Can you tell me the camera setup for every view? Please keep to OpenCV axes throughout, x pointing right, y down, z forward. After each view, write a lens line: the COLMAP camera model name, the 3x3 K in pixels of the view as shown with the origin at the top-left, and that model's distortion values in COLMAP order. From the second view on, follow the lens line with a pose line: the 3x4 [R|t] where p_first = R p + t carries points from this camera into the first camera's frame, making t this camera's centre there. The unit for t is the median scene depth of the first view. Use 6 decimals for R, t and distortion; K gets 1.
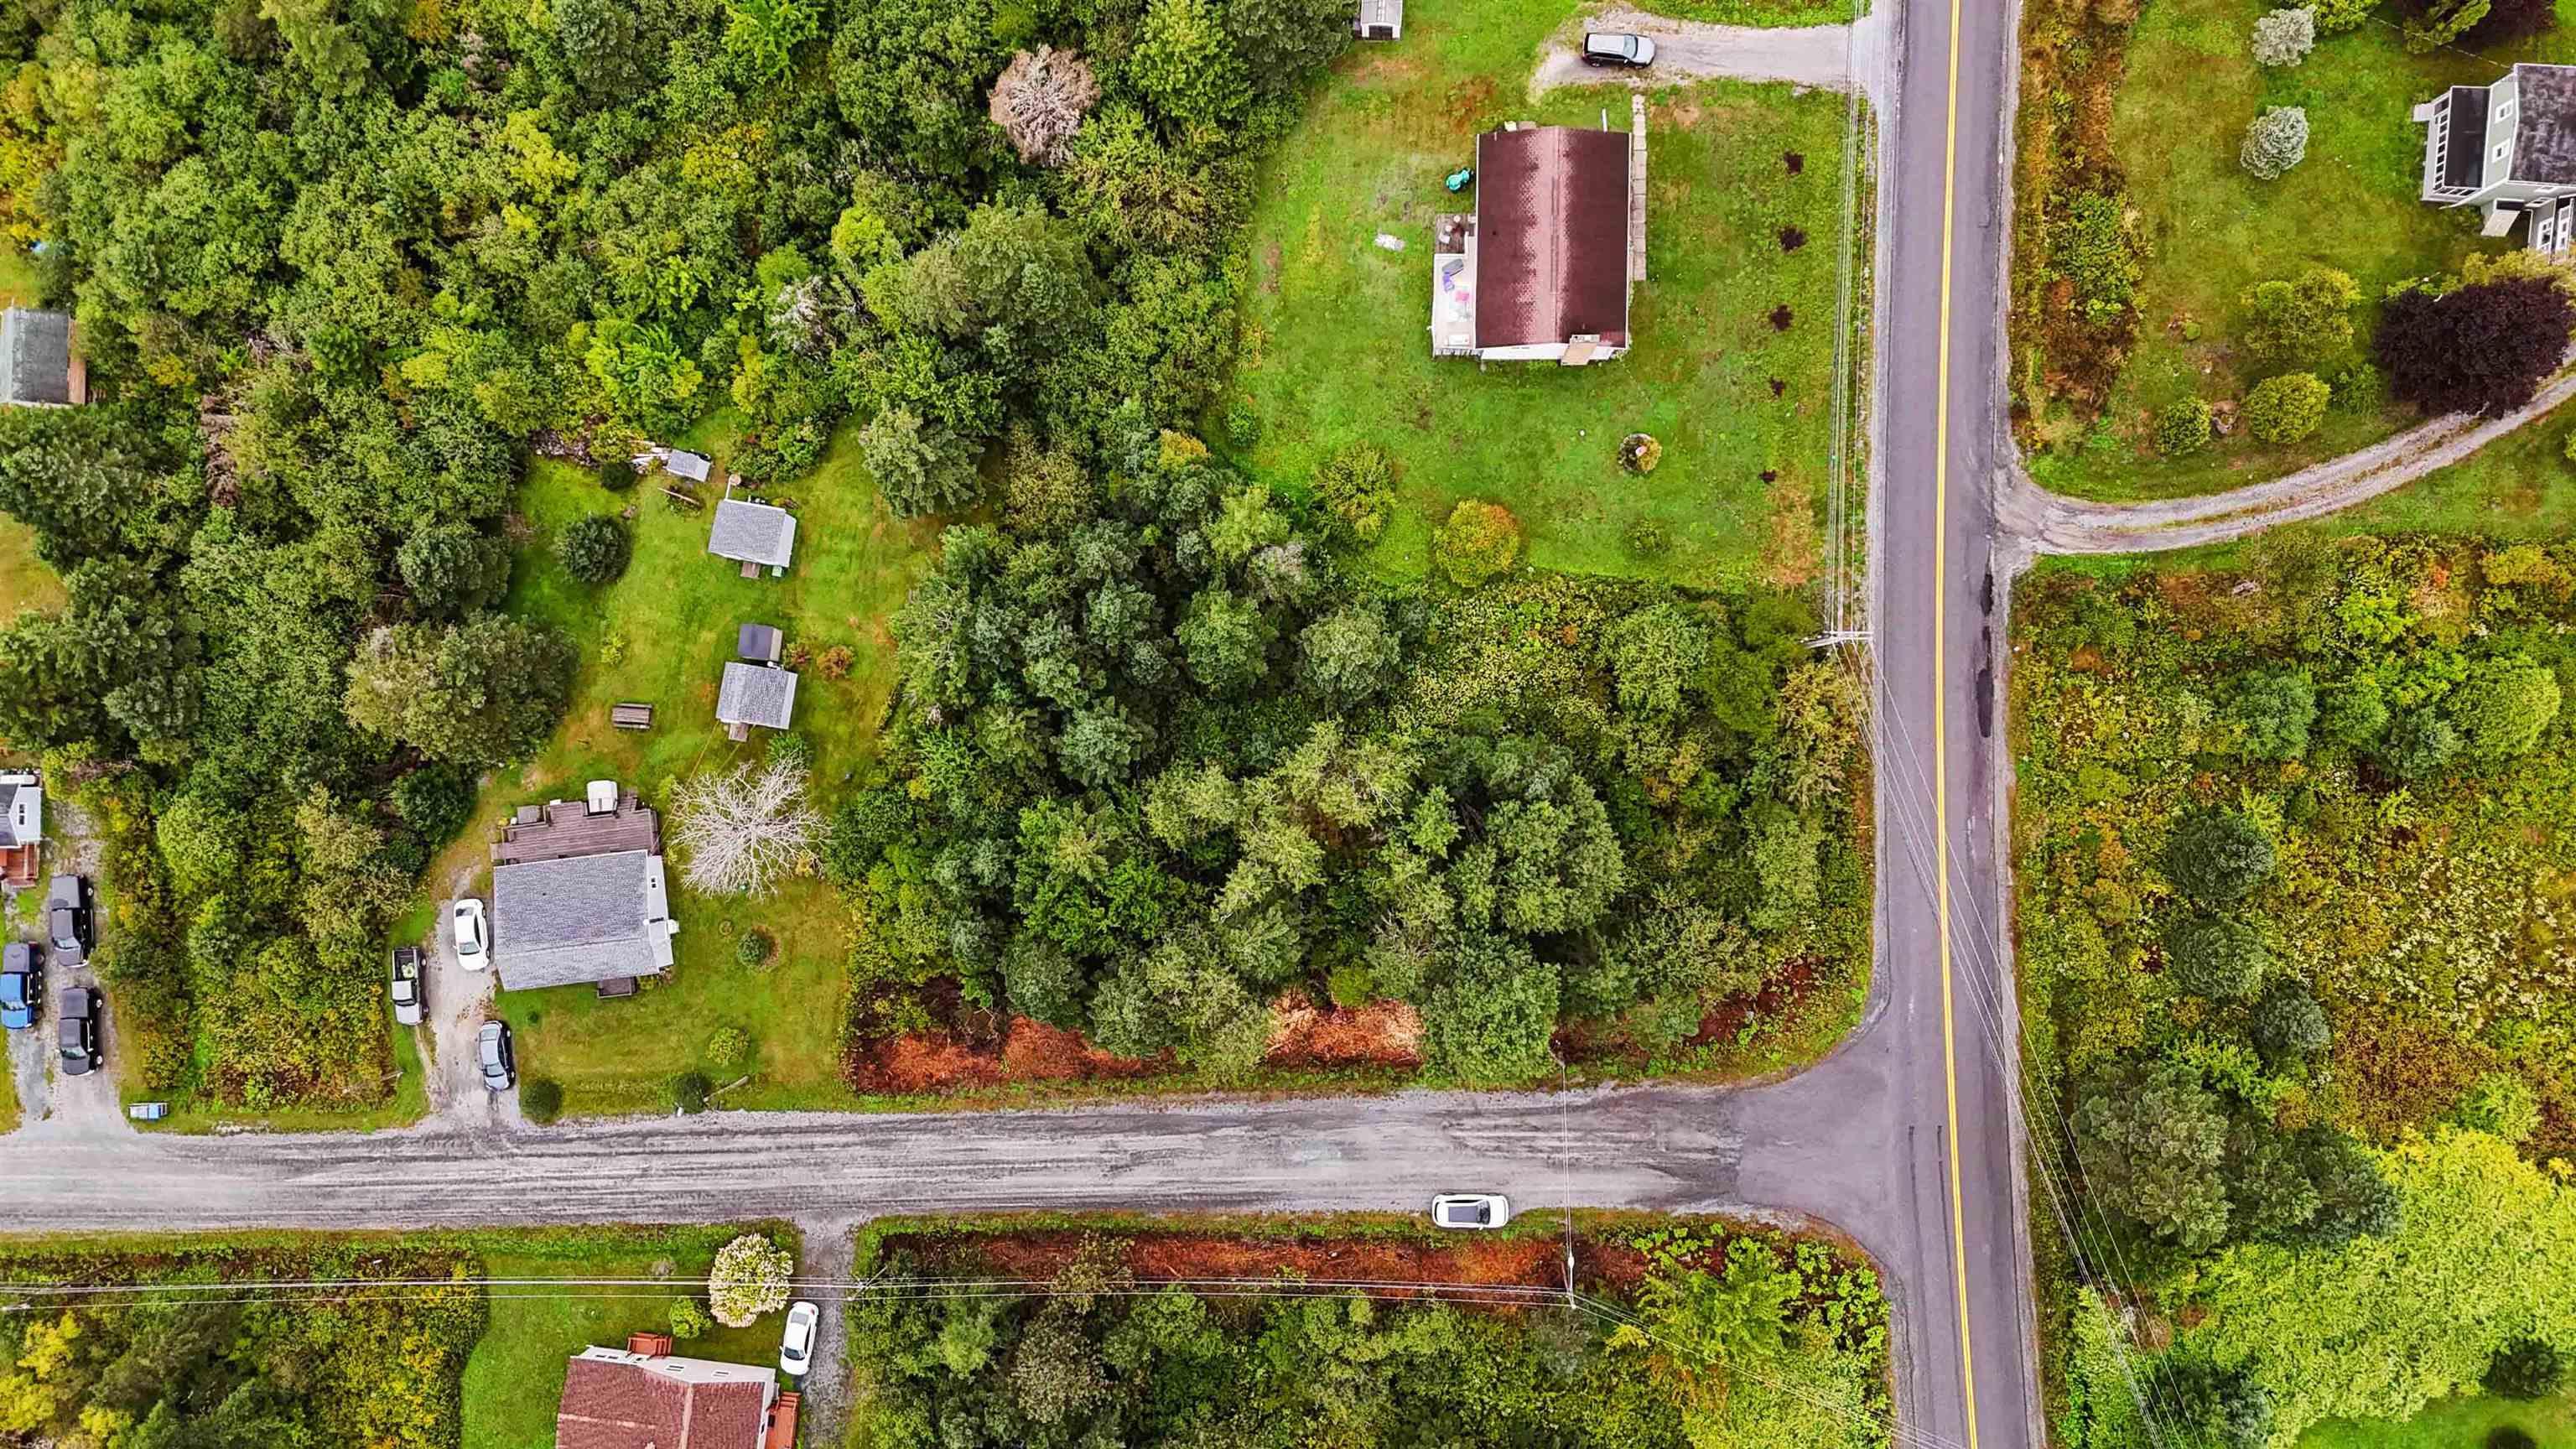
lens RADIAL K [[1880.4, 0, 1288.0], [0, 1880.4, 724.5], [0, 0, 1]] dist [0.072825, -0.057389]
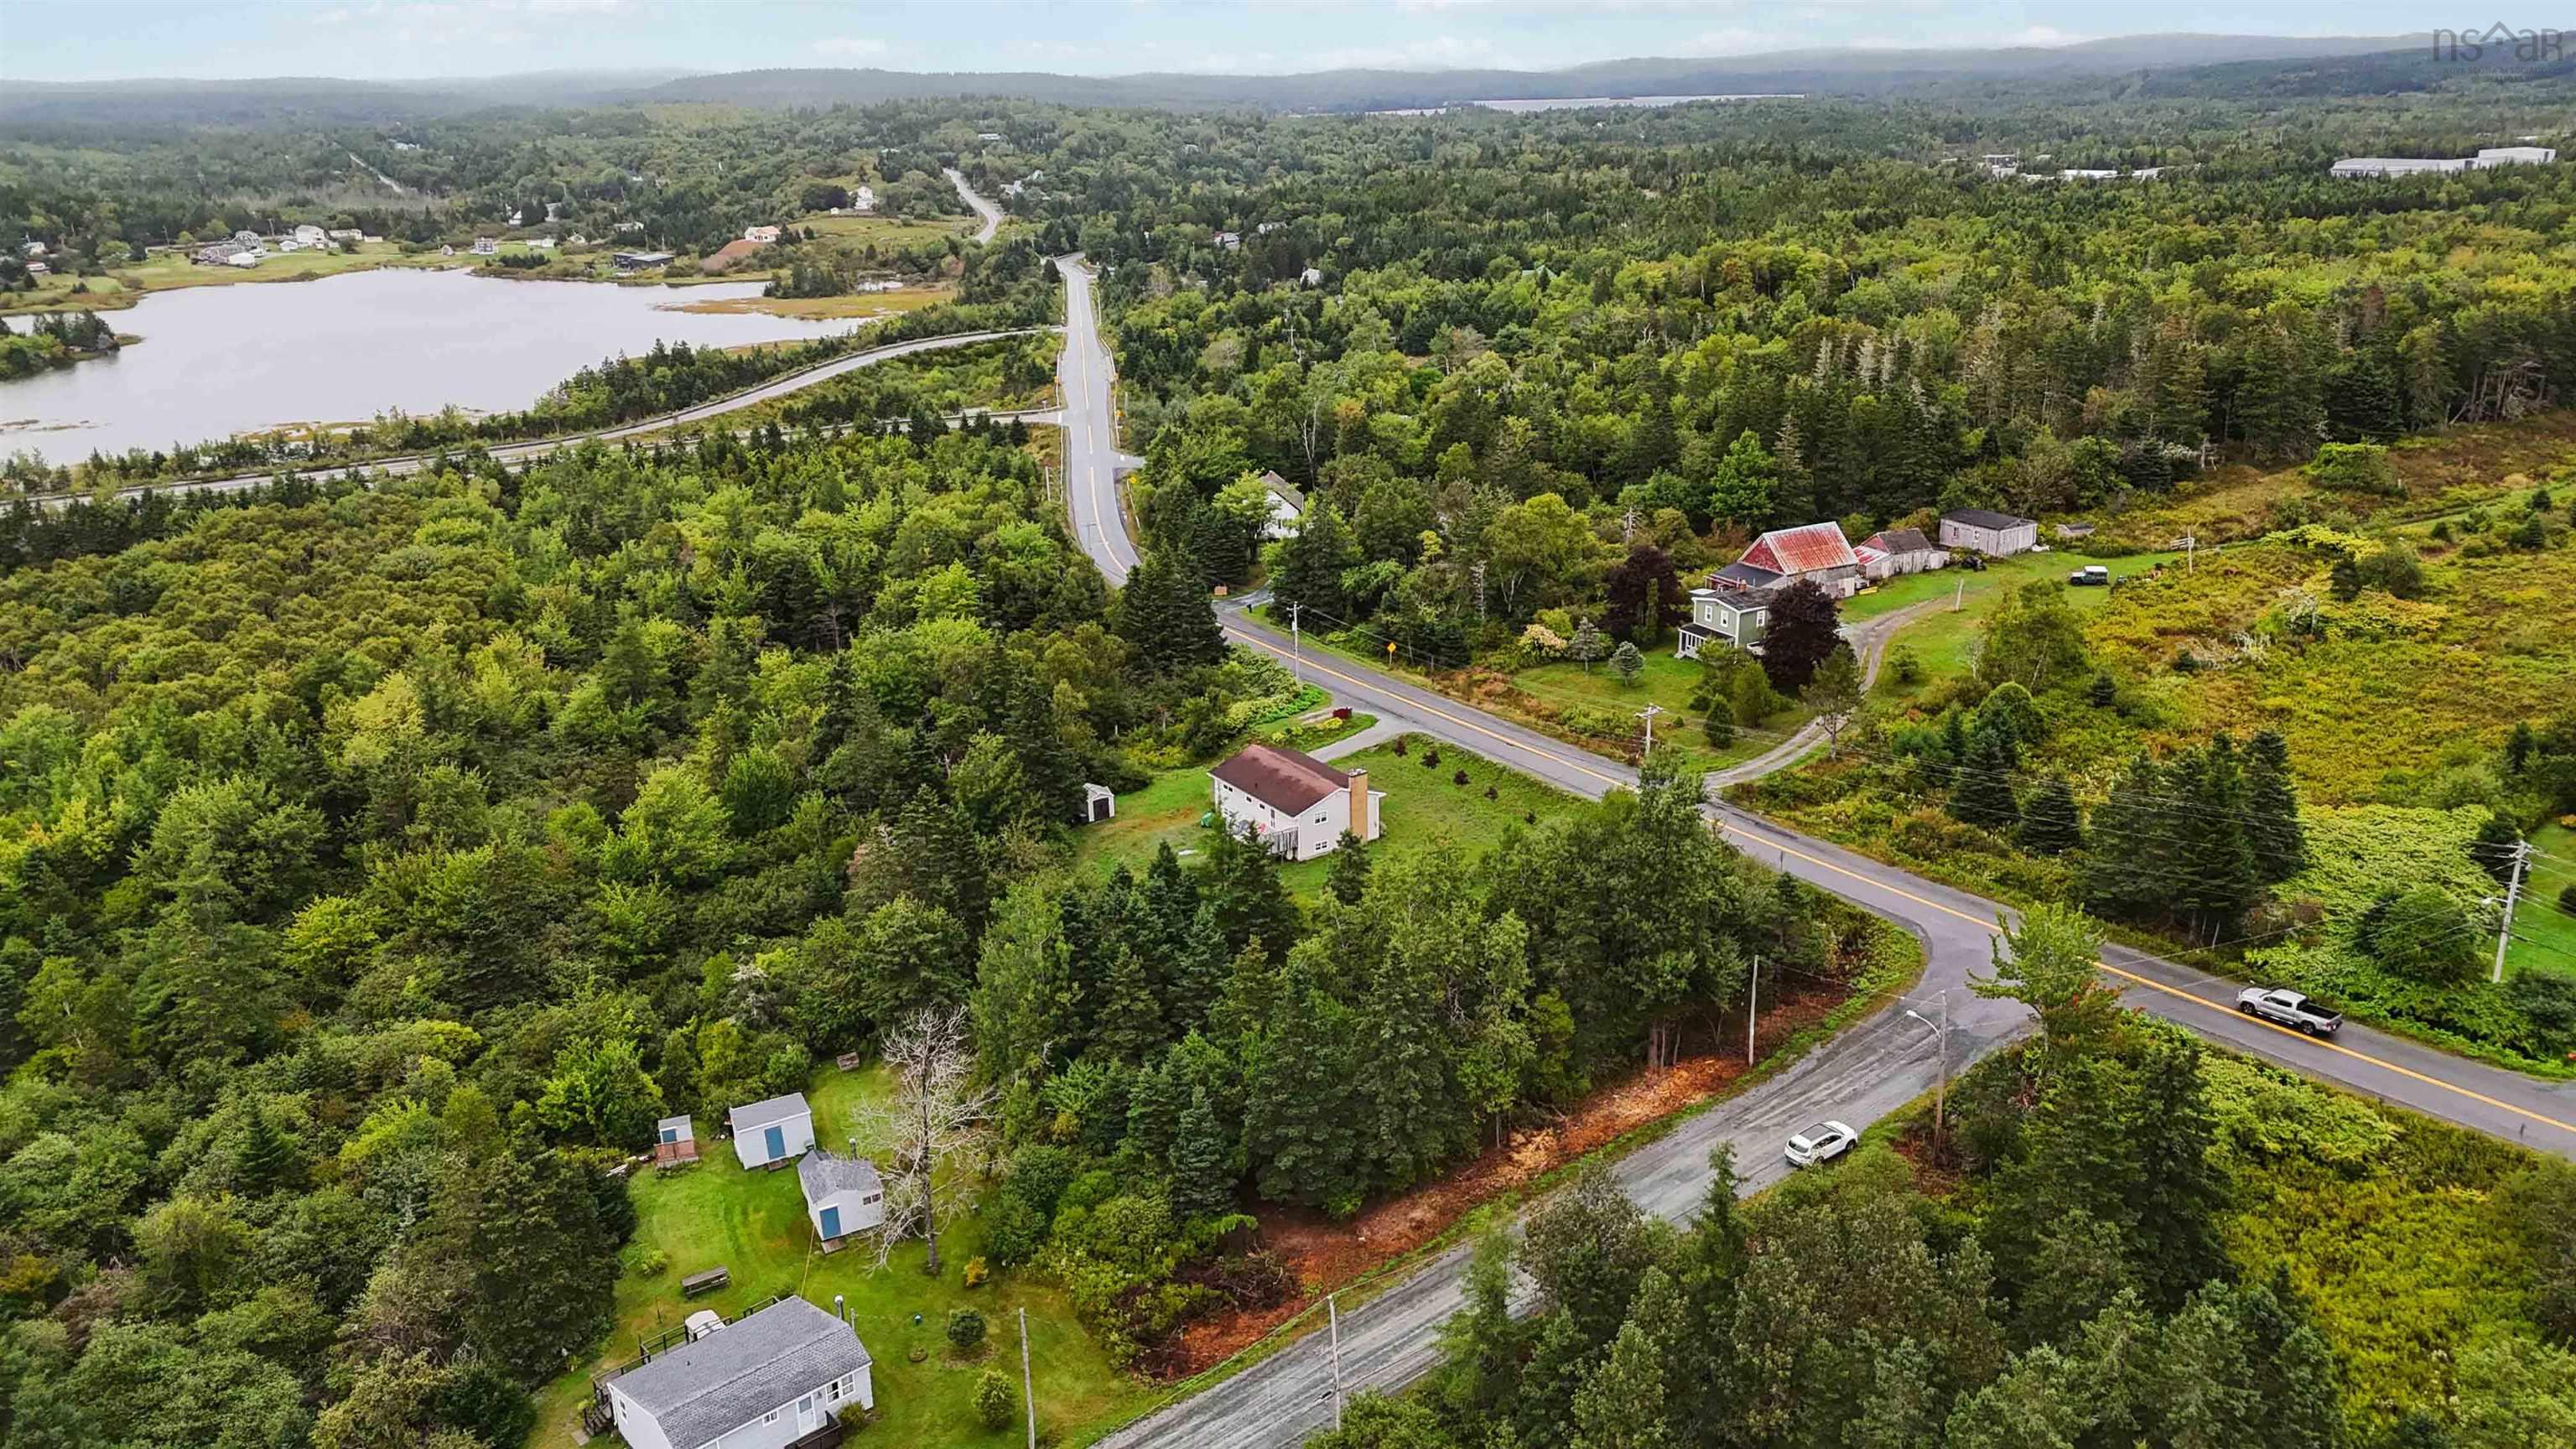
lens RADIAL K [[1880.4, 0, 1288.0], [0, 1880.4, 724.5], [0, 0, 1]] dist [0.072825, -0.057389]
pose [[0.825568, -0.169648, 0.538198, -0.570378], [0.563823, 0.287303, -0.774313, 0.754773], [-0.023265, 0.942696, 0.332840, 0.502839]]
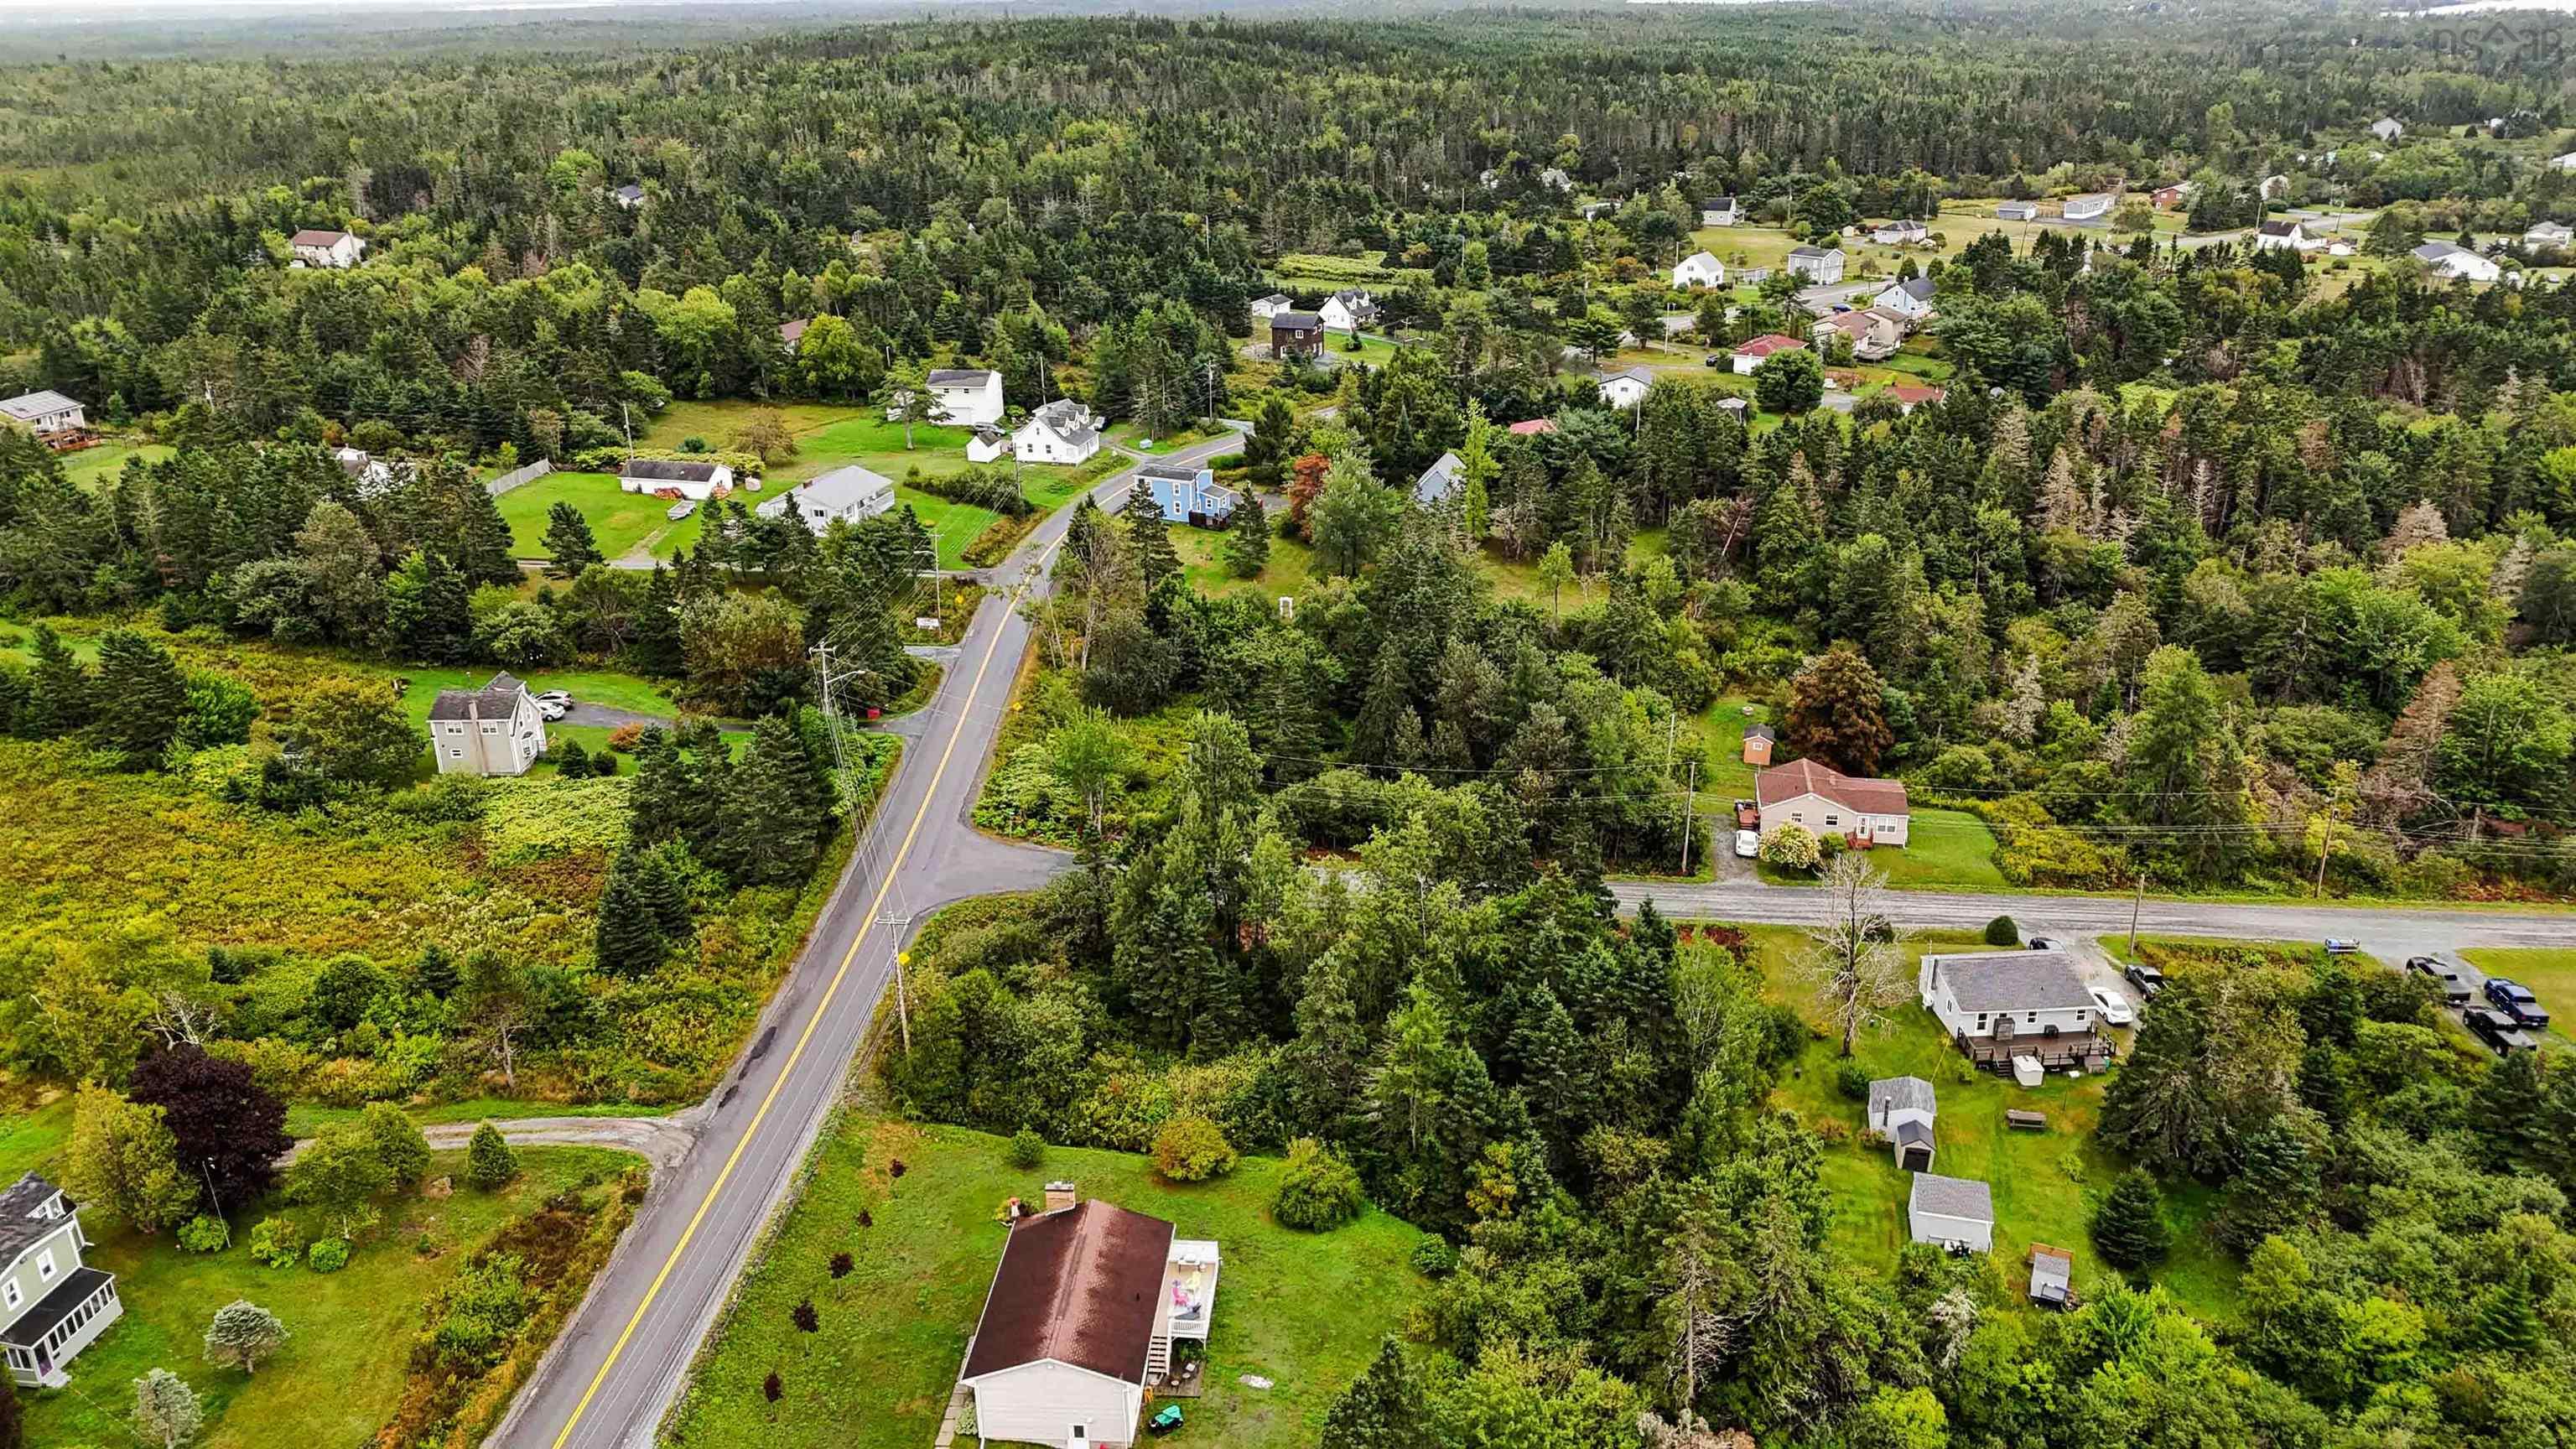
lens RADIAL K [[1869.3, 0, 1292.0], [0, 1869.3, 734.1], [0, 0, 1]] dist [0.093059, -0.105848]
pose [[-0.996667, 0.028480, 0.076440, -0.035687], [0.061959, -0.345219, 0.936475, -0.955833], [0.053060, 0.938090, 0.342304, 0.451792]]
